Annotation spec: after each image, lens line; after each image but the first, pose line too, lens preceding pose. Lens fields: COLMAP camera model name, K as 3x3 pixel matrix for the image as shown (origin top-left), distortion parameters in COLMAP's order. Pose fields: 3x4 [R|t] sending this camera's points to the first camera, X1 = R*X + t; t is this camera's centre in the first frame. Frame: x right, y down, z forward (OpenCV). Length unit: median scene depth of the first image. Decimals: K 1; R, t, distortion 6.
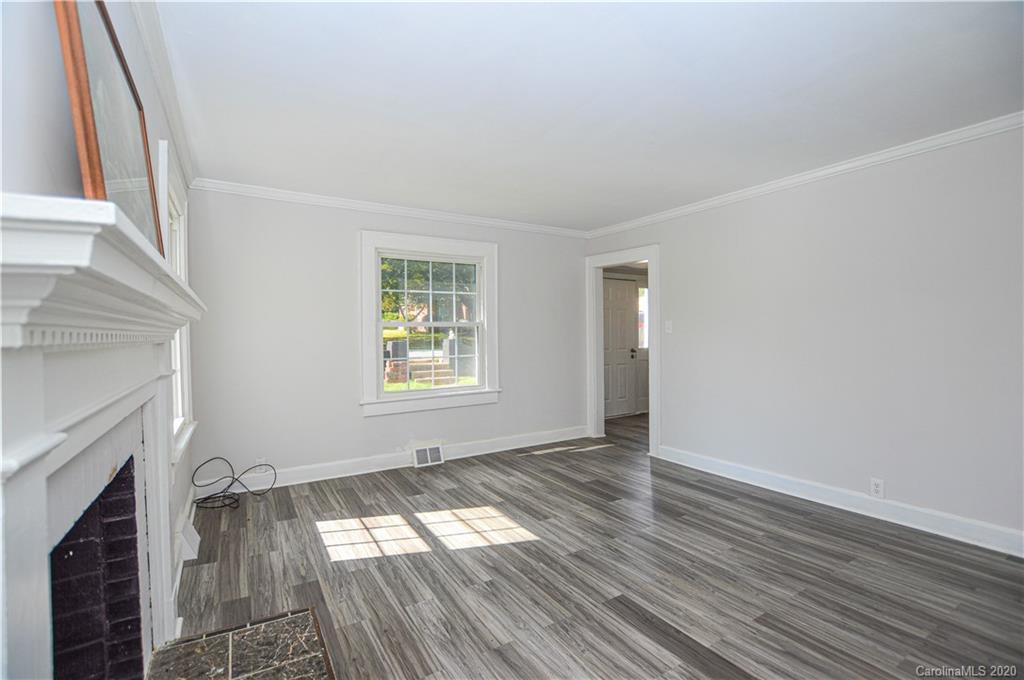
lens RADIAL K [[454.5, 0, 515.1], [0, 454.5, 340.8], [0, 0, 1]] dist [-0.024418, -0.000083]
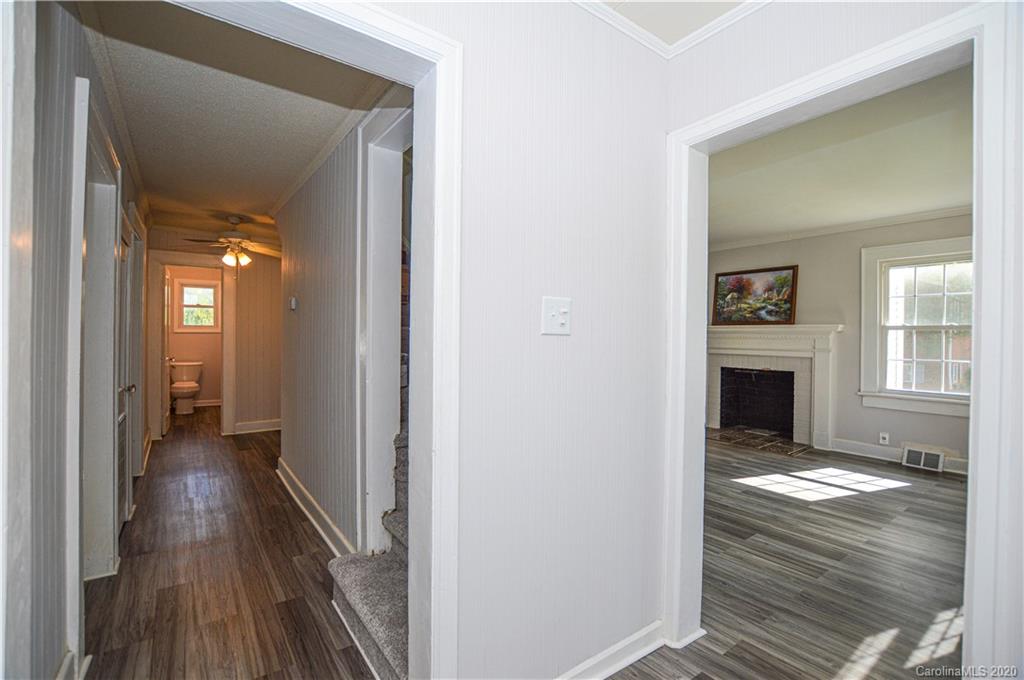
lens RADIAL K [[454.5, 0, 515.1], [0, 454.5, 340.8], [0, 0, 1]] dist [-0.024418, -0.000083]
pose [[-0.996984, -0.001919, -0.077588, 0.851444], [-0.004089, 0.999605, 0.027818, -0.038721], [0.077504, 0.028052, -0.996597, 2.373115]]
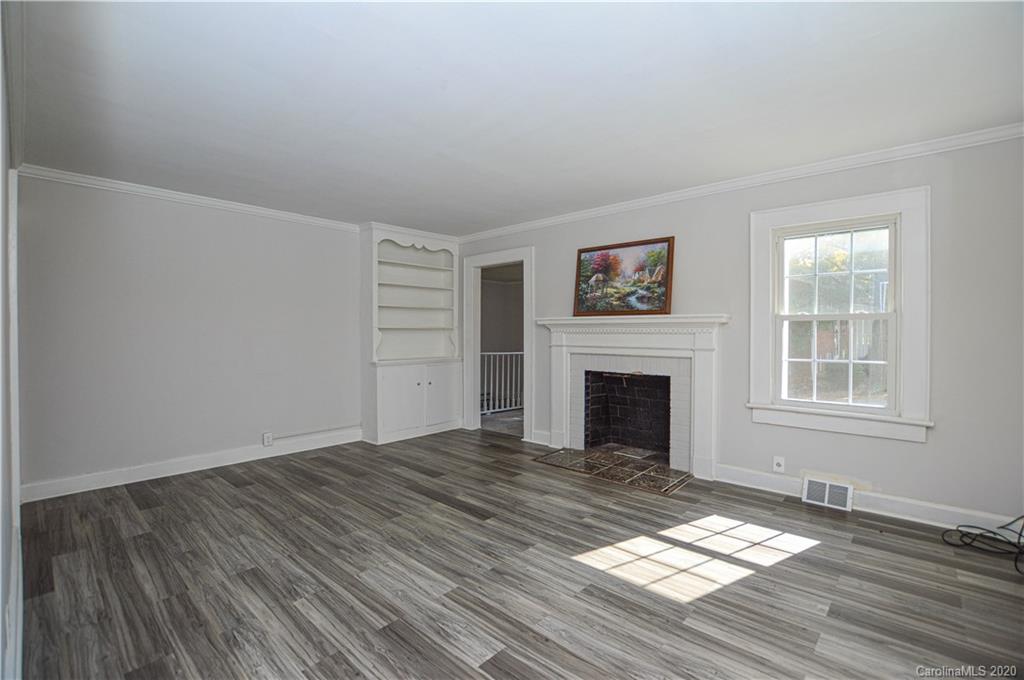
lens RADIAL K [[454.5, 0, 515.1], [0, 454.5, 340.8], [0, 0, 1]] dist [-0.024418, -0.000083]
pose [[-0.960947, 0.011385, -0.276500, 0.411423], [0.000922, 0.999280, 0.037940, -0.030381], [0.276733, 0.036203, -0.960265, 1.832234]]
